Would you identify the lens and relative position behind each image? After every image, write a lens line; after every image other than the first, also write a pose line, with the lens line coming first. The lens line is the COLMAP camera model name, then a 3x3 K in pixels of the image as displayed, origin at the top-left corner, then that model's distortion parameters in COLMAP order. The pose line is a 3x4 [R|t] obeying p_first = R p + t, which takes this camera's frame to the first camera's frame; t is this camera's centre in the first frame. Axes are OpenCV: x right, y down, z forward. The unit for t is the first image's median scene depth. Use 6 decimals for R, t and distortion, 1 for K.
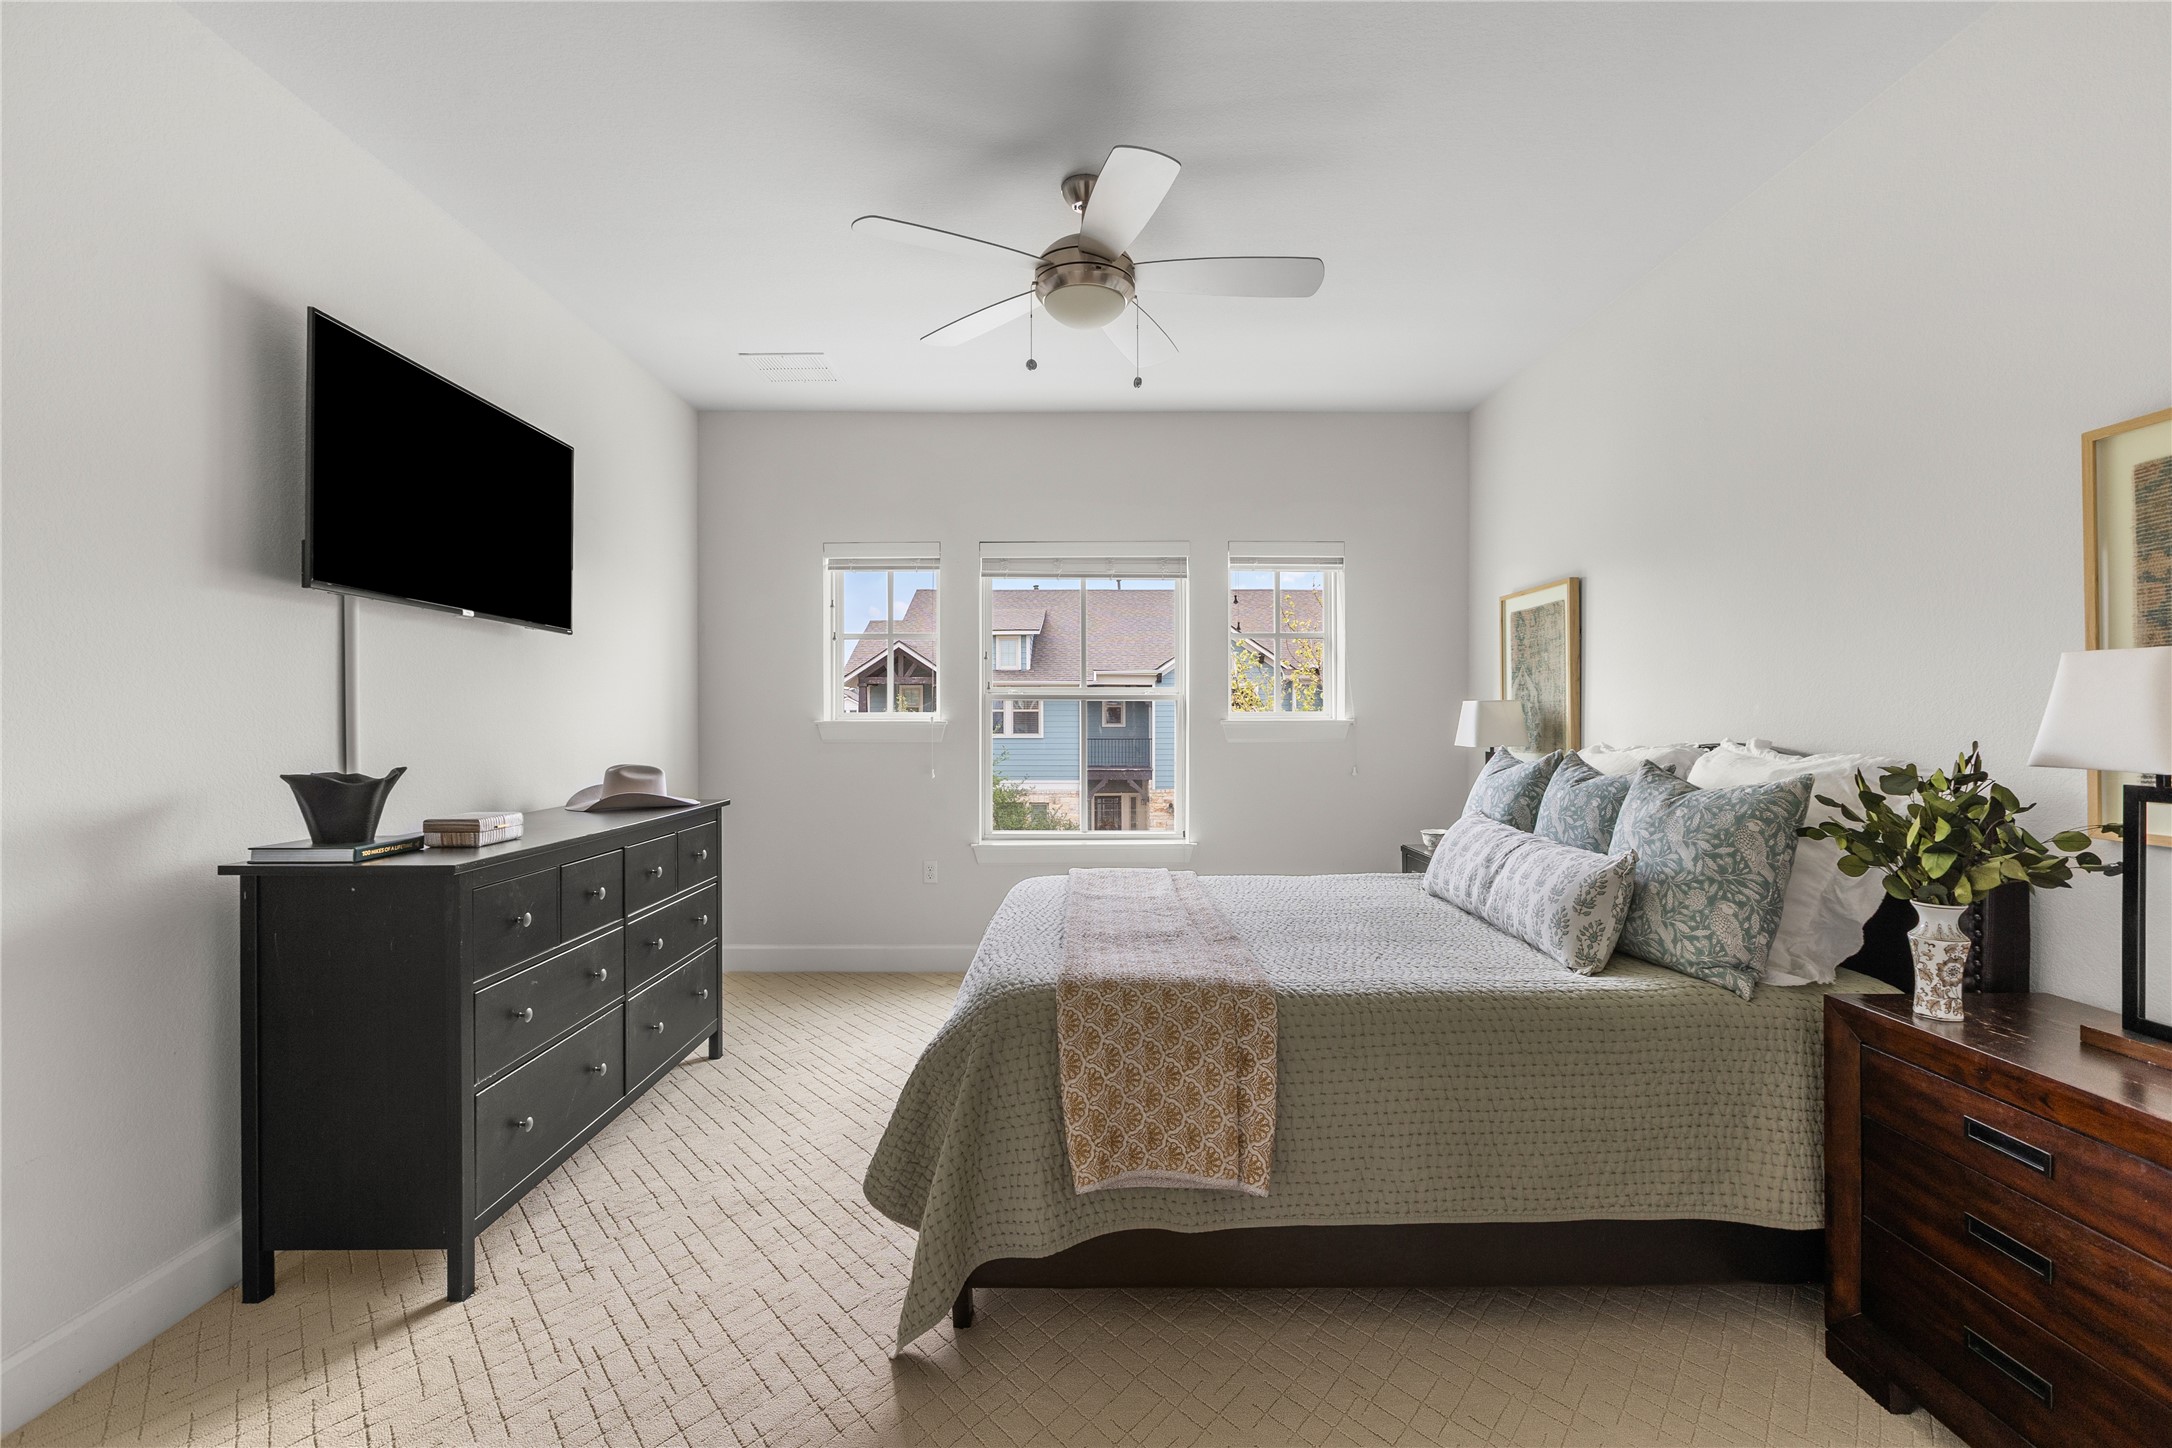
lens RADIAL K [[983.7, 0, 1087.9], [0, 983.7, 721.9], [0, 0, 1]] dist [0.001225, -0.000582]
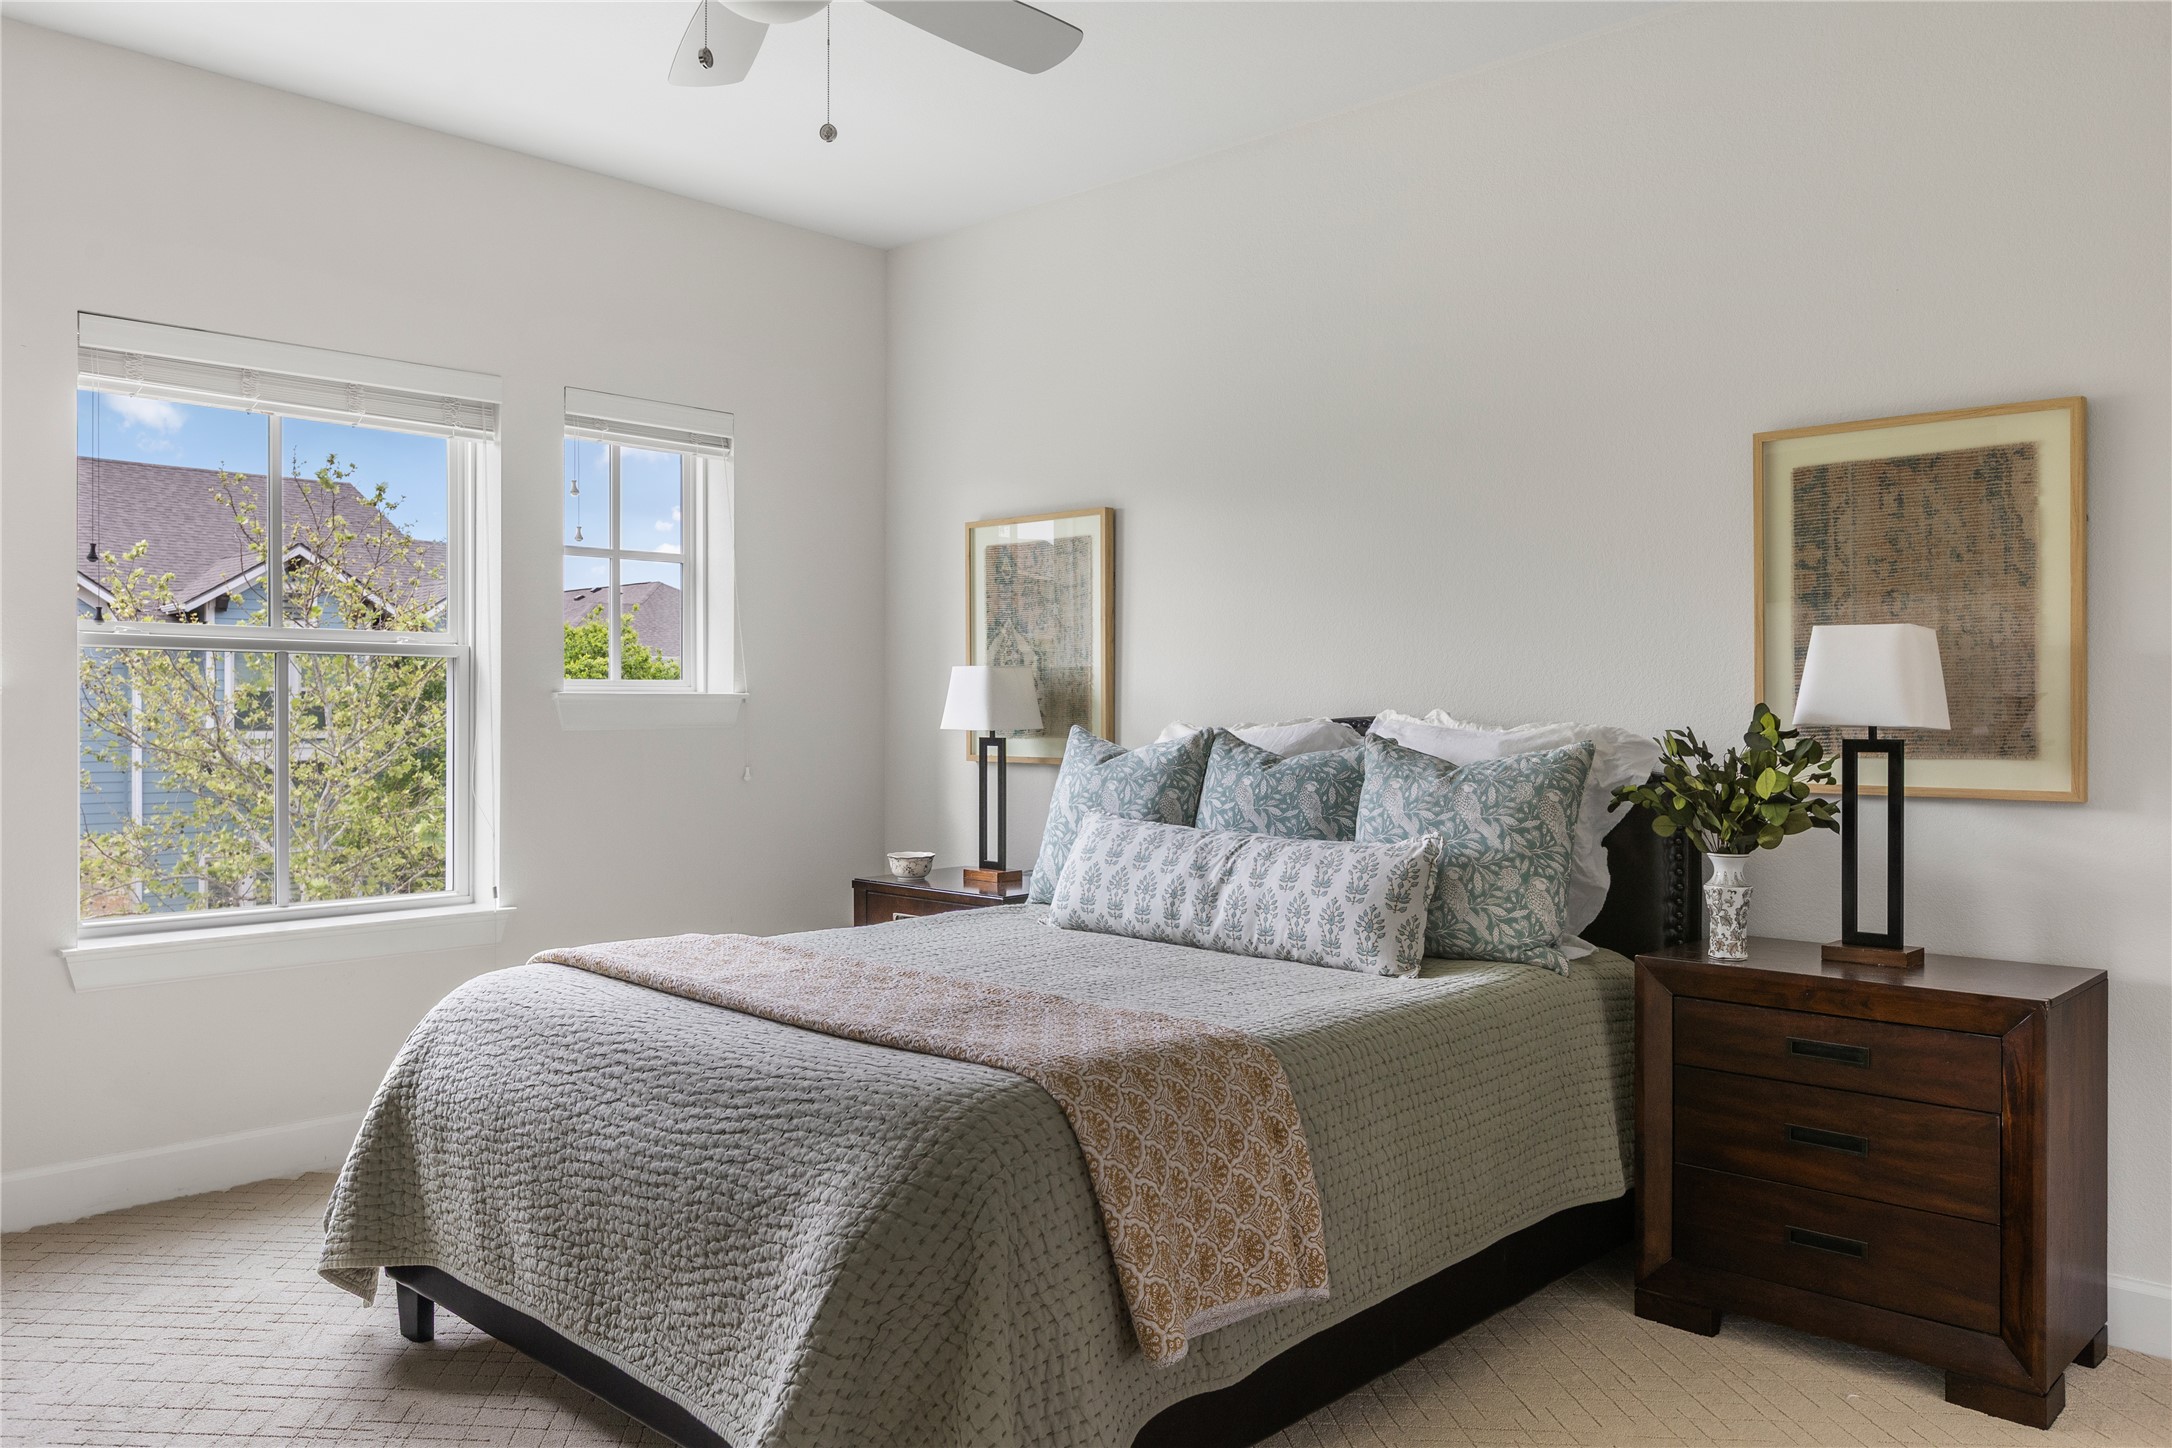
lens RADIAL K [[1627.9, 0, 1087.5], [0, 1627.9, 719.4], [0, 0, 1]] dist [-0.006134, 0.002330]
pose [[0.688555, -0.002748, 0.725179, -0.764093], [0.000648, 0.999995, 0.003175, 0.025396], [-0.725184, -0.001716, 0.688553, 0.234842]]
